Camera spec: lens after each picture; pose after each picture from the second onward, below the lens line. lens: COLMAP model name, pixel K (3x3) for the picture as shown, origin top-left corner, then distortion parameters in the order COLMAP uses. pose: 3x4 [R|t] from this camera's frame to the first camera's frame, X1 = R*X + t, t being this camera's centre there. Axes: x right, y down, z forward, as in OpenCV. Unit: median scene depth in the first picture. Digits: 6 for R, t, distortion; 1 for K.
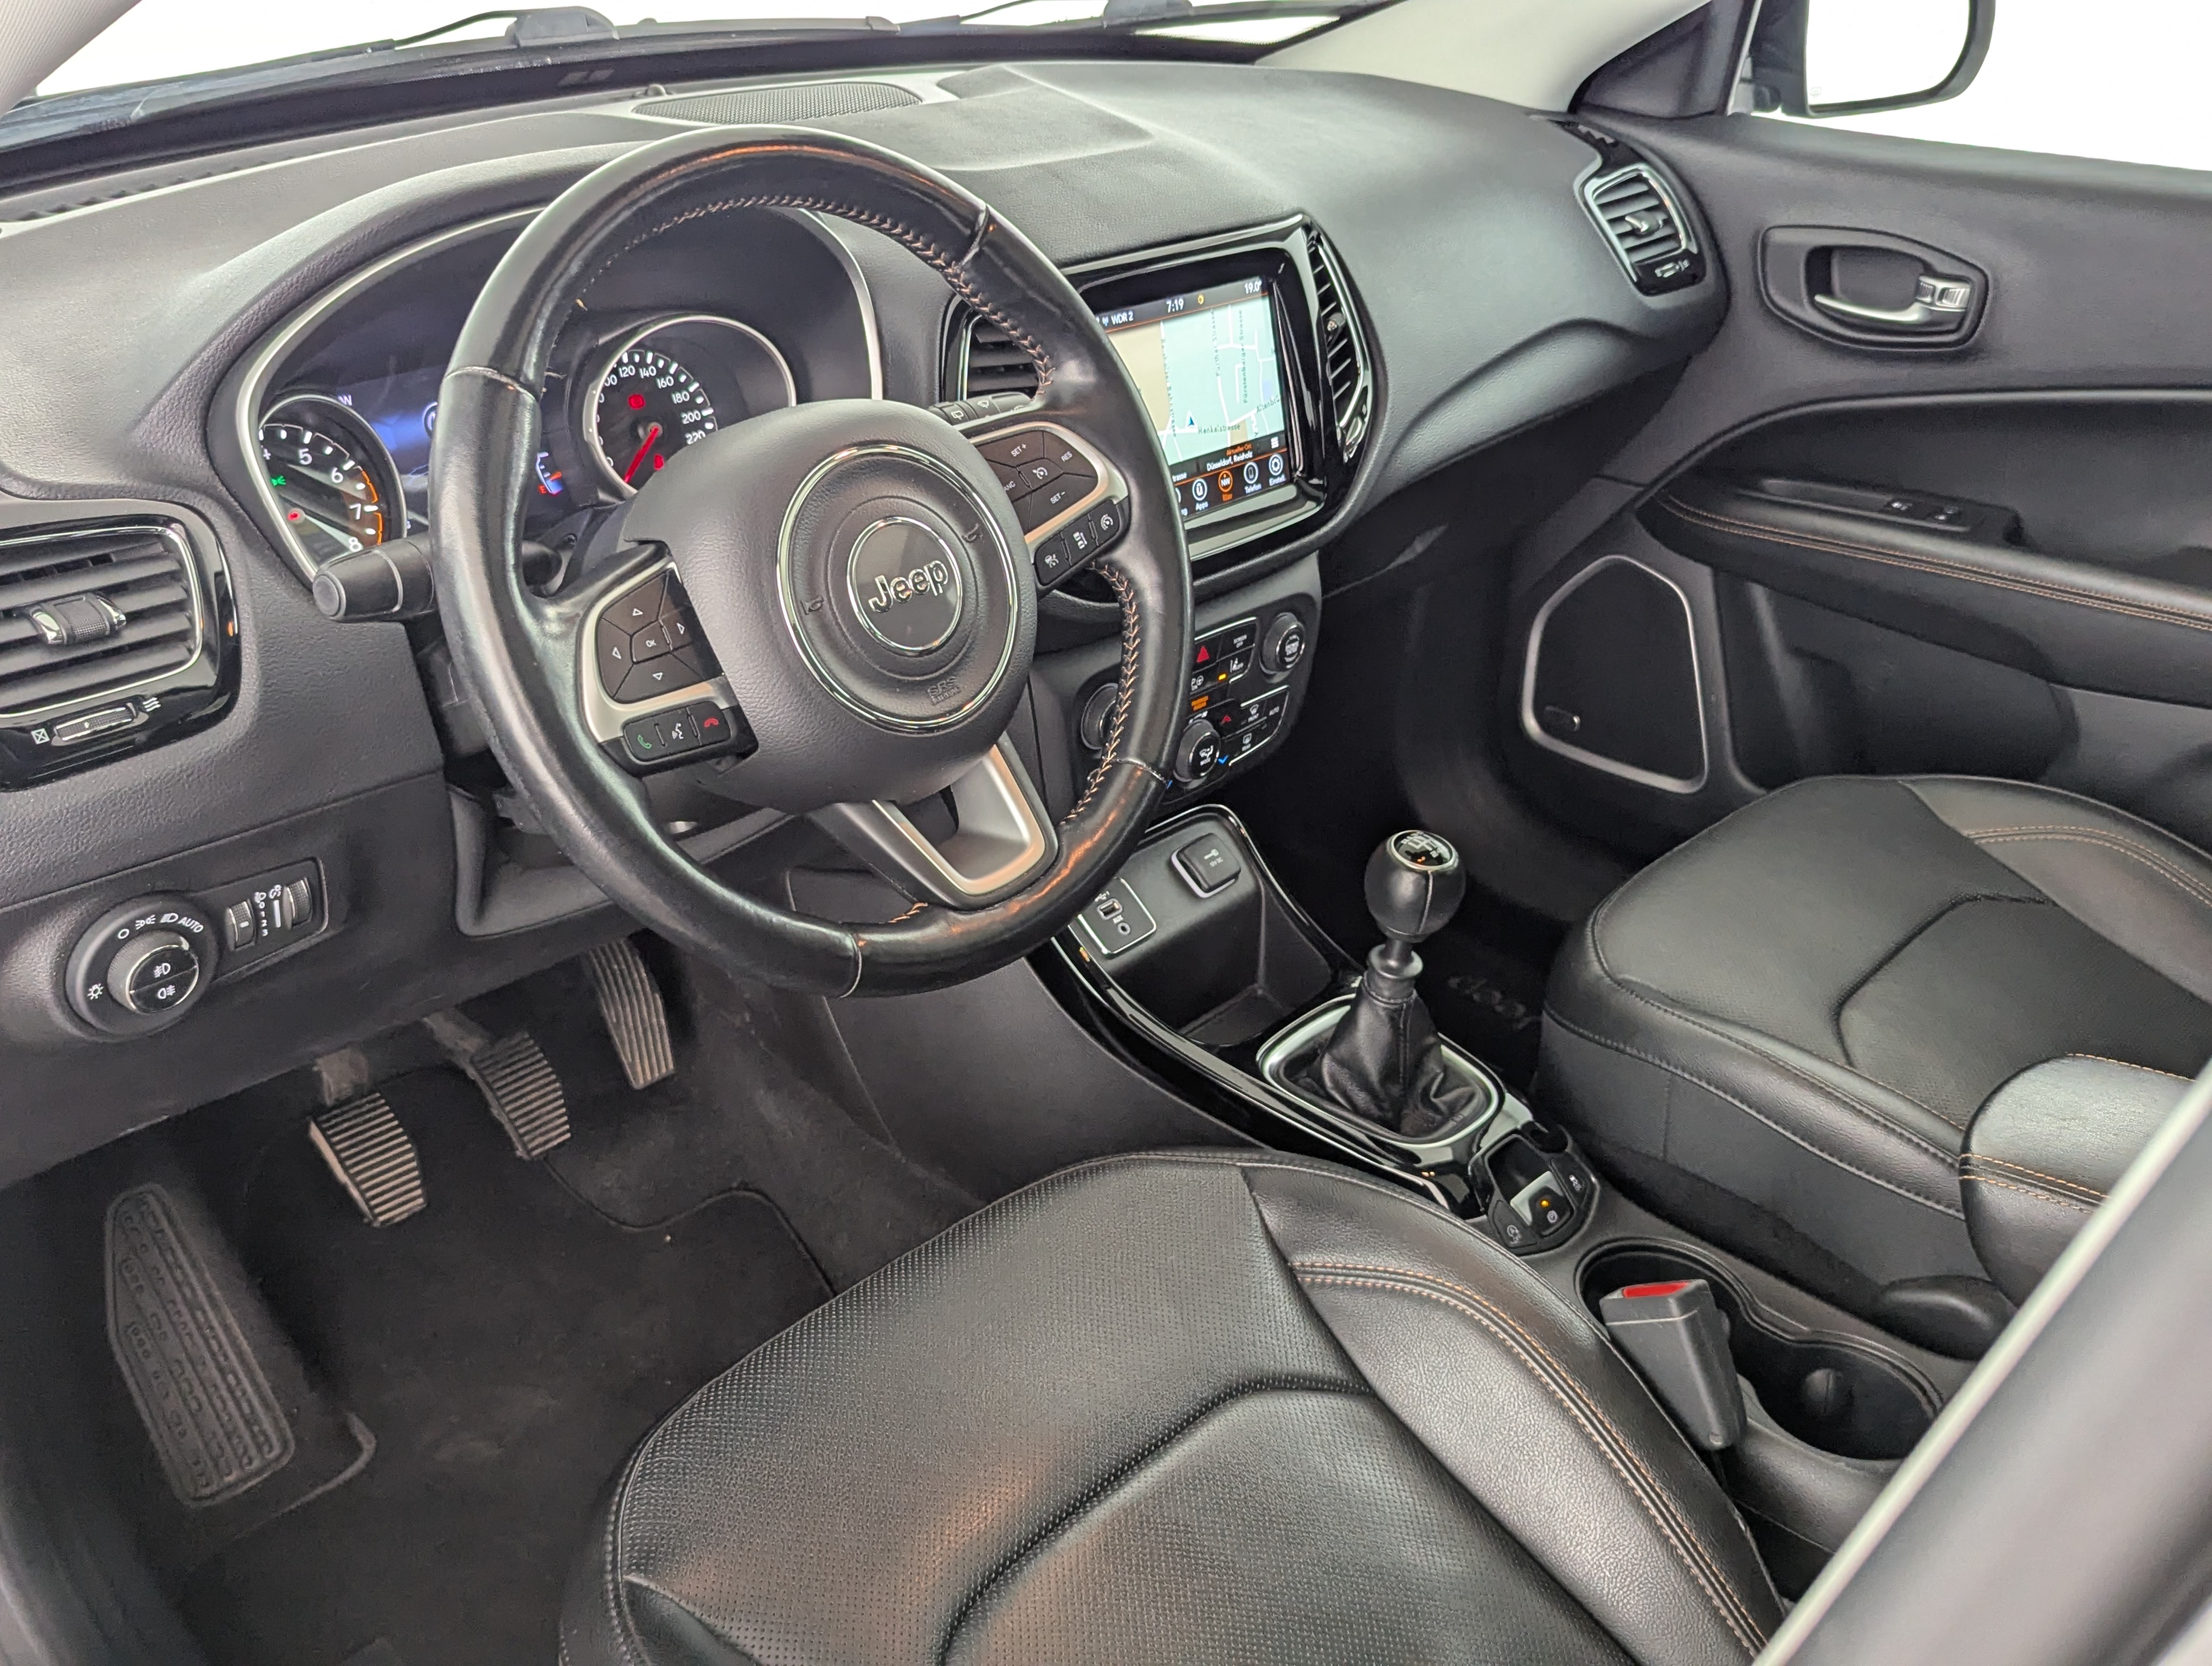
lens RADIAL K [[2133.8, 0, 1110.7], [0, 2133.8, 811.5], [0, 0, 1]] dist [0.029290, 0.000000]
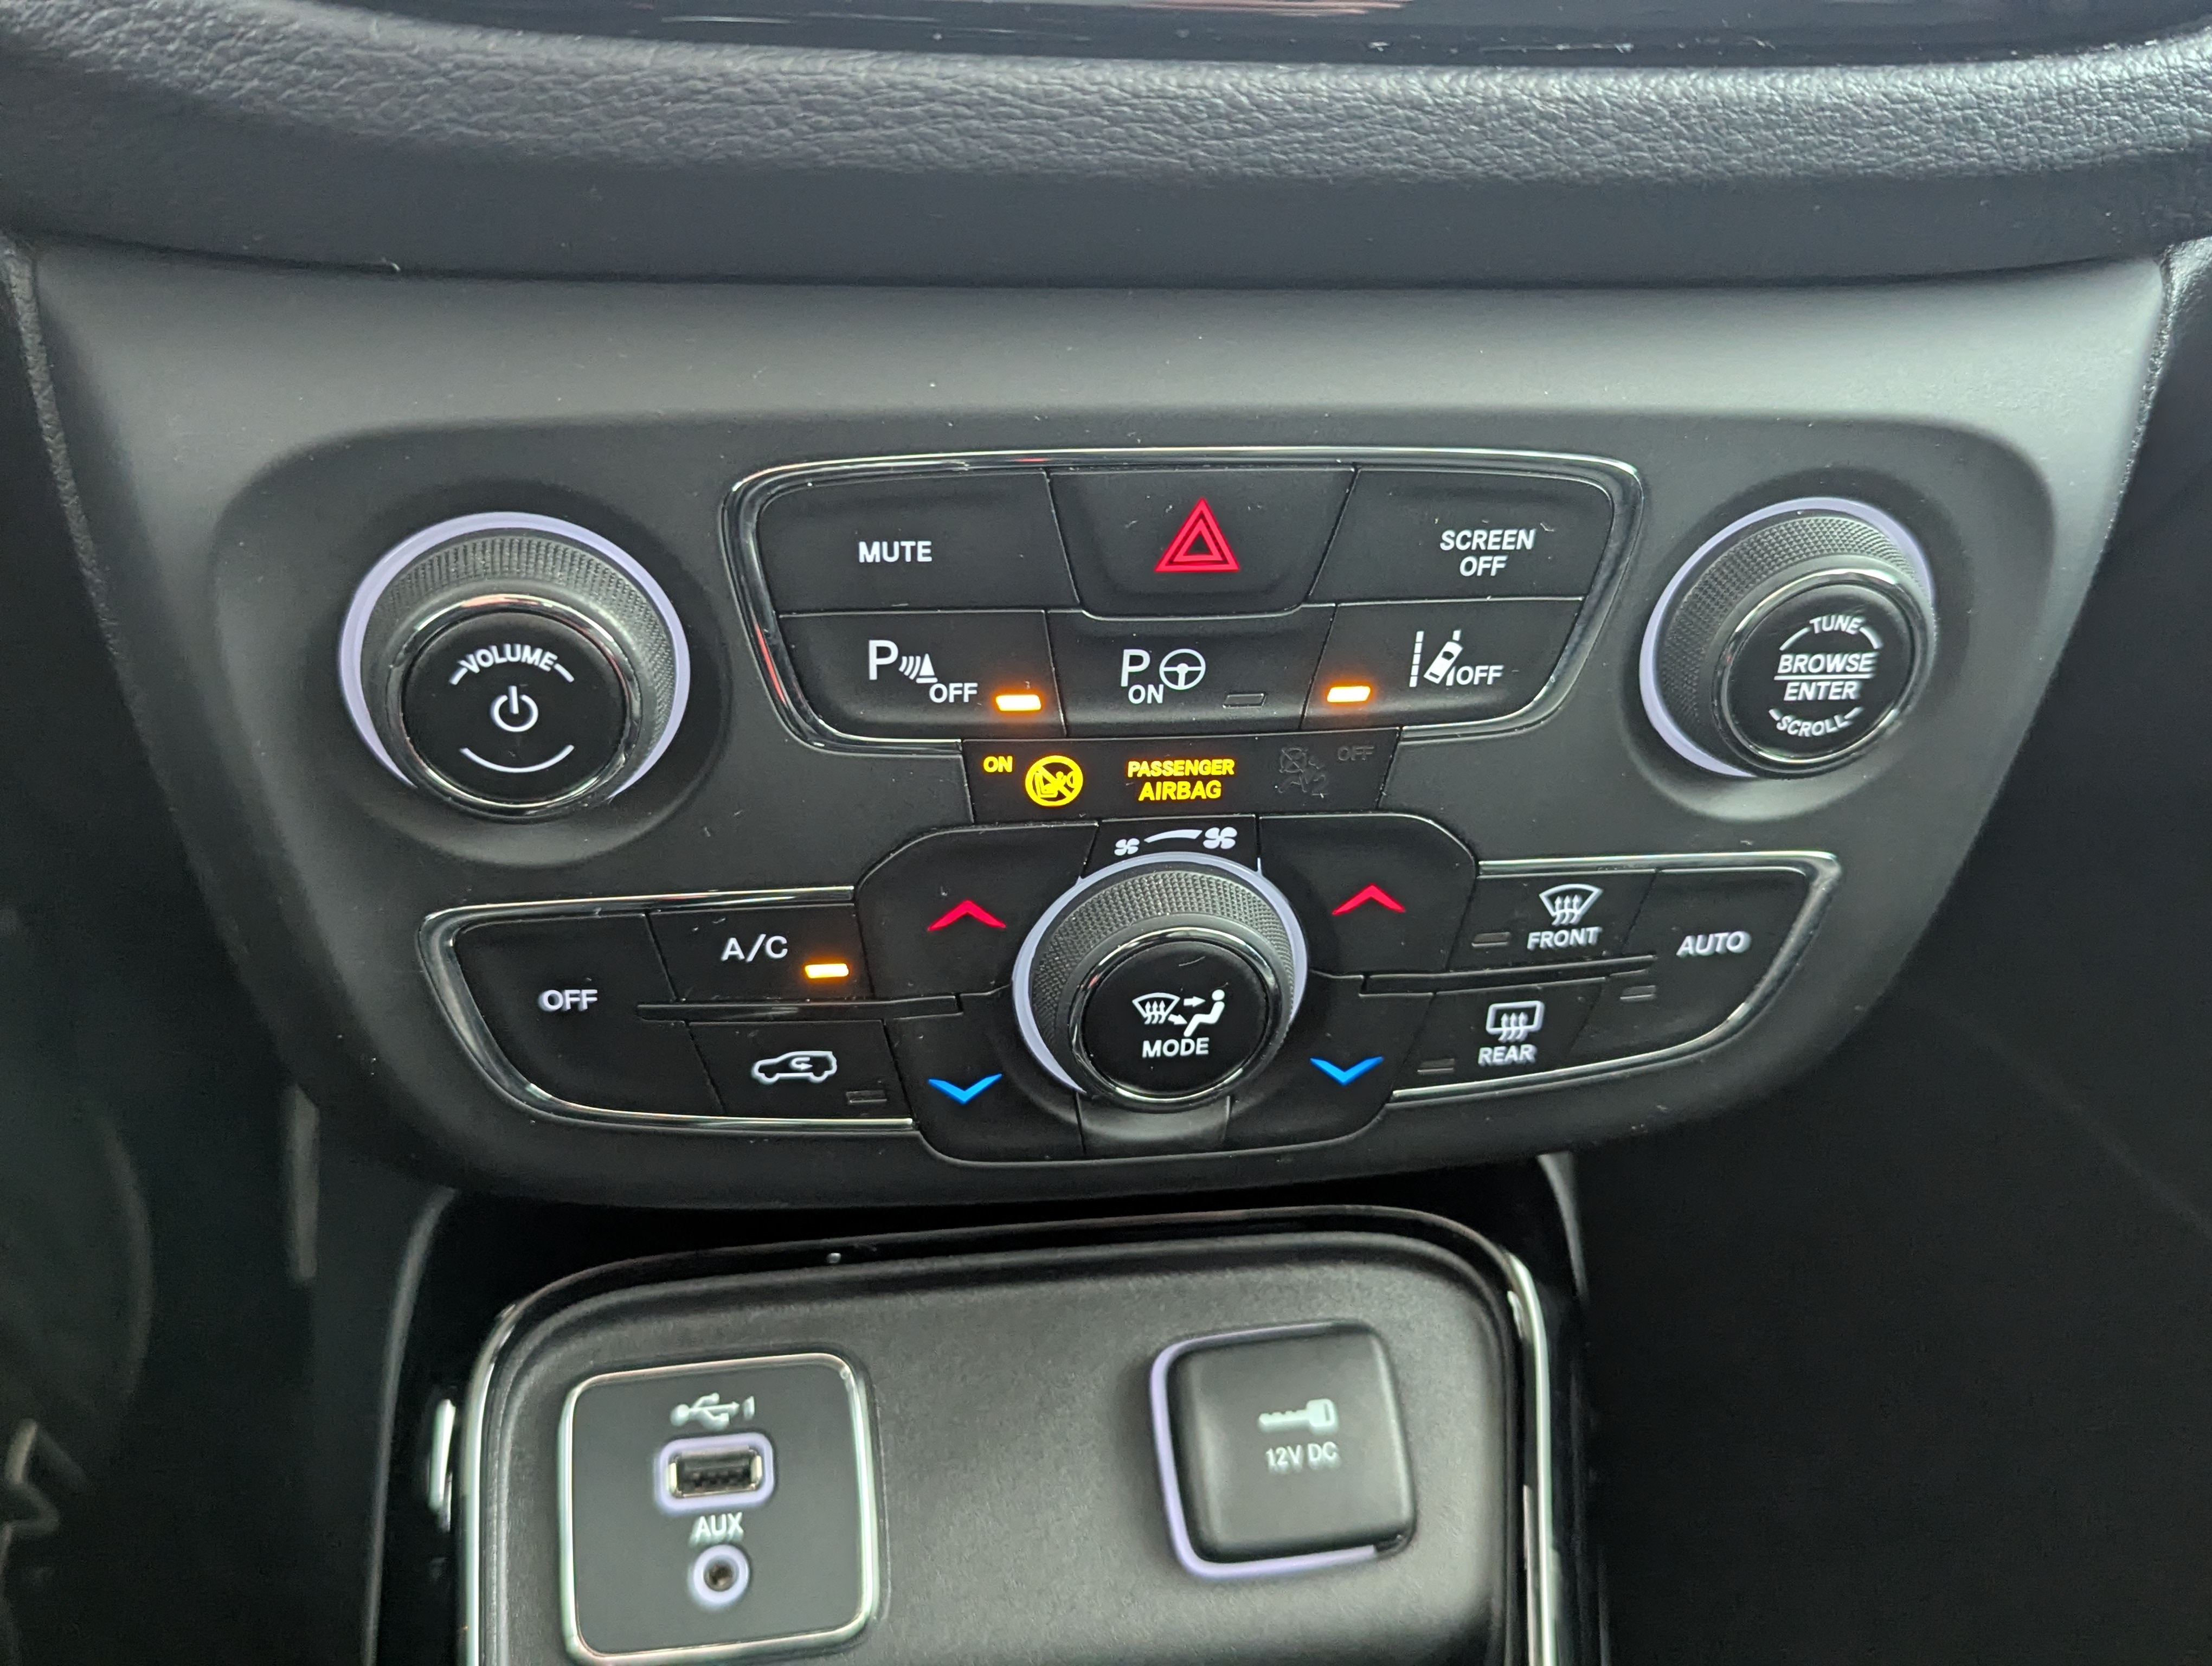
lens RADIAL K [[2133.8, 0, 1096.4], [0, 2133.8, 813.6], [0, 0, 1]] dist [0.029290, 0.000000]
pose [[0.775434, 0.289889, -0.560951, 0.157462], [-0.293820, 0.952001, 0.085813, -0.064199], [0.558902, 0.098276, 0.823390, 0.834523]]
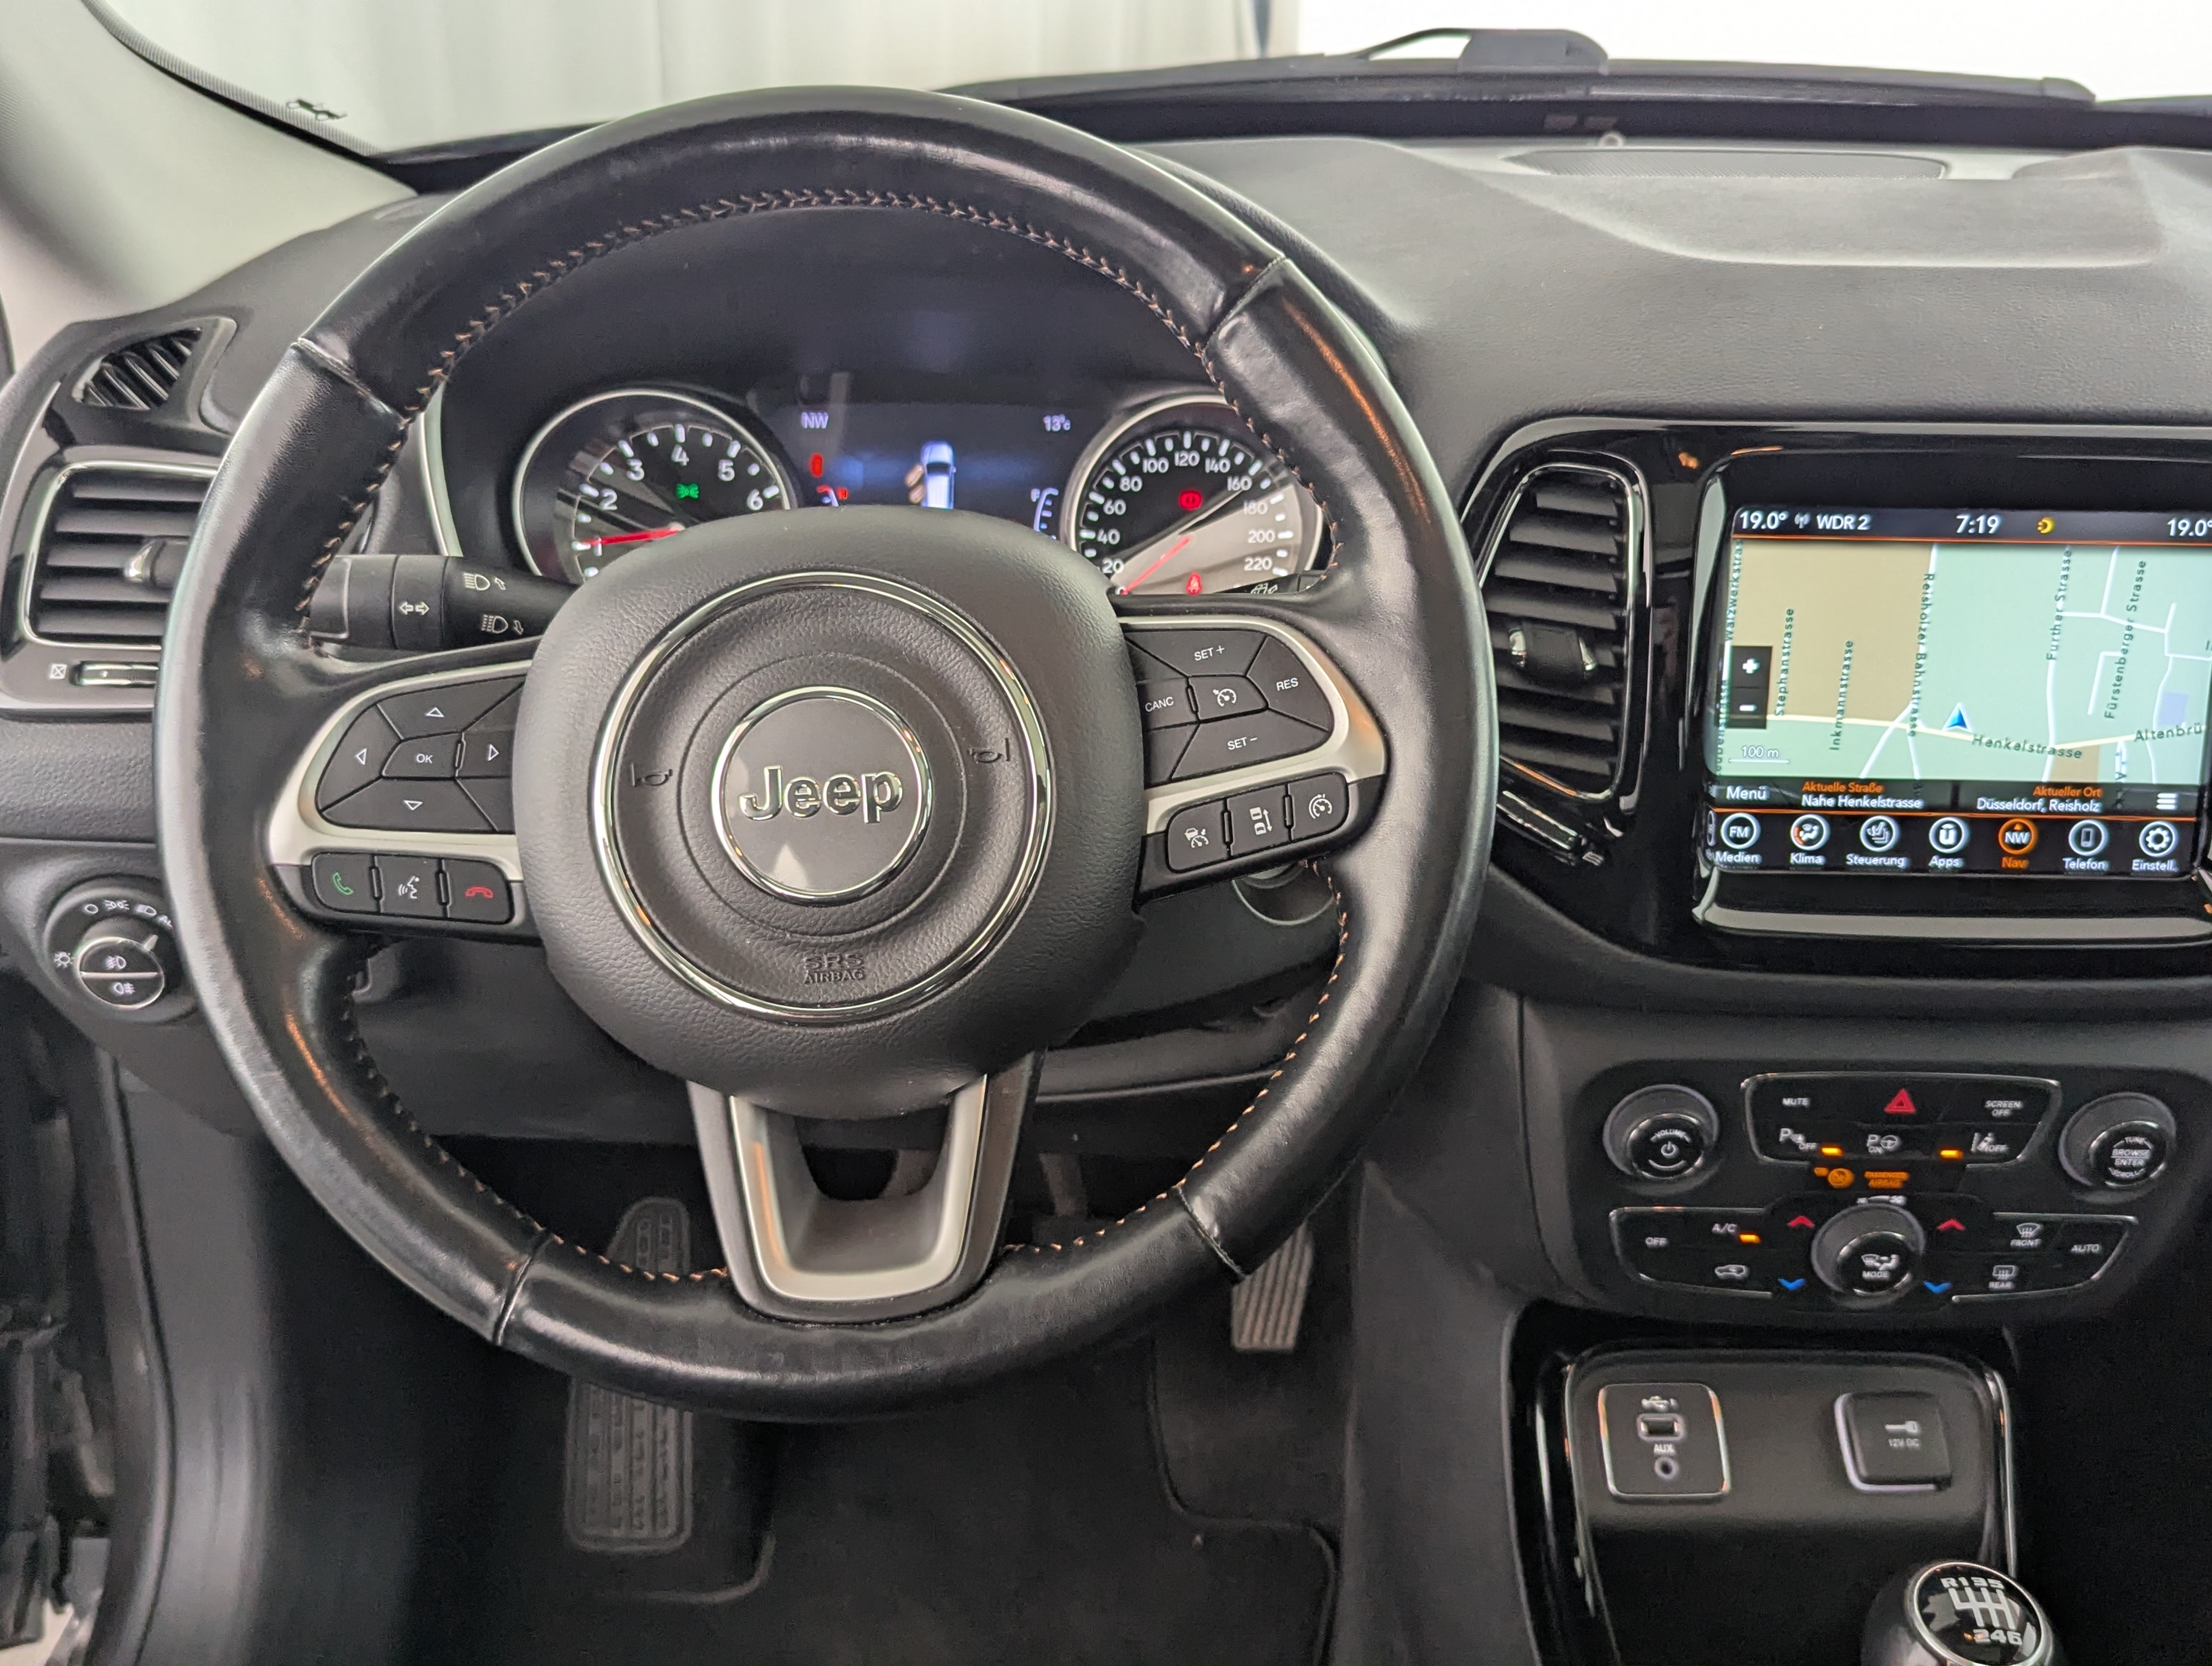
lens RADIAL K [[2133.8, 0, 1133.3], [0, 2133.8, 784.2], [0, 0, 1]] dist [0.029290, 0.000000]
pose [[0.673067, 0.279479, -0.684742, 0.282672], [-0.327135, 0.942857, 0.063272, -0.125423], [0.663297, 0.181416, 0.726034, 0.415764]]
